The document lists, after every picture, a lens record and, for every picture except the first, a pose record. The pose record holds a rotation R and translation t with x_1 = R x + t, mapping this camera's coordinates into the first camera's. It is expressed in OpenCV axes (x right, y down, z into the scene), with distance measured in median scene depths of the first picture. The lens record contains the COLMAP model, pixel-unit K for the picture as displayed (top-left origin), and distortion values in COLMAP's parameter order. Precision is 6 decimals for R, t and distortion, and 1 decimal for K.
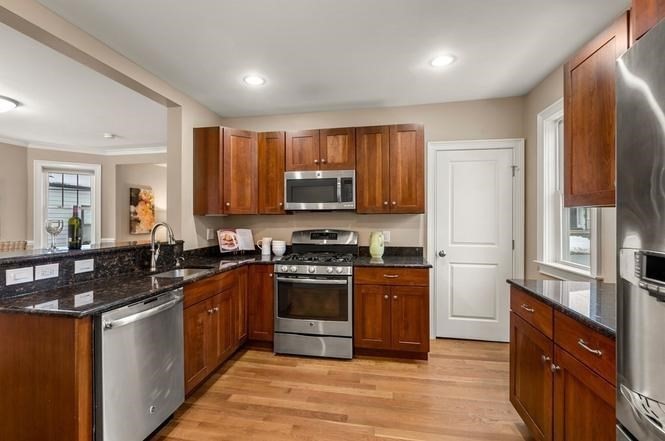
lens RADIAL K [[306.7, 0, 318.0], [0, 306.7, 218.5], [0, 0, 1]] dist [-0.012583, 0.000861]
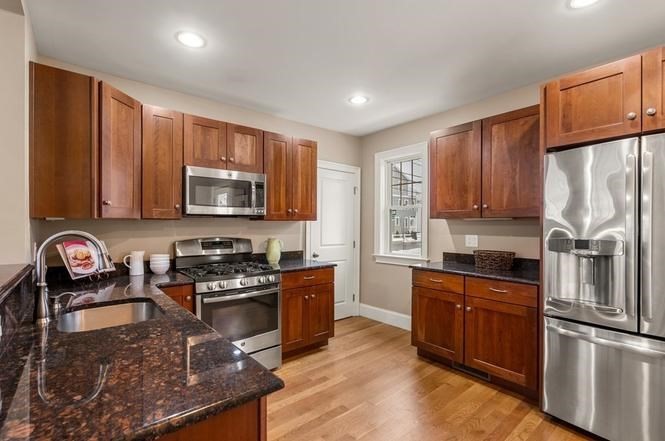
lens RADIAL K [[306.7, 0, 331.3], [0, 306.7, 227.2], [0, 0, 1]] dist [-0.012583, 0.000861]
pose [[0.619895, -0.003576, 0.784677, -0.505001], [-0.002095, 0.999979, 0.006212, 0.000785], [-0.784682, -0.005495, 0.619874, 0.229110]]
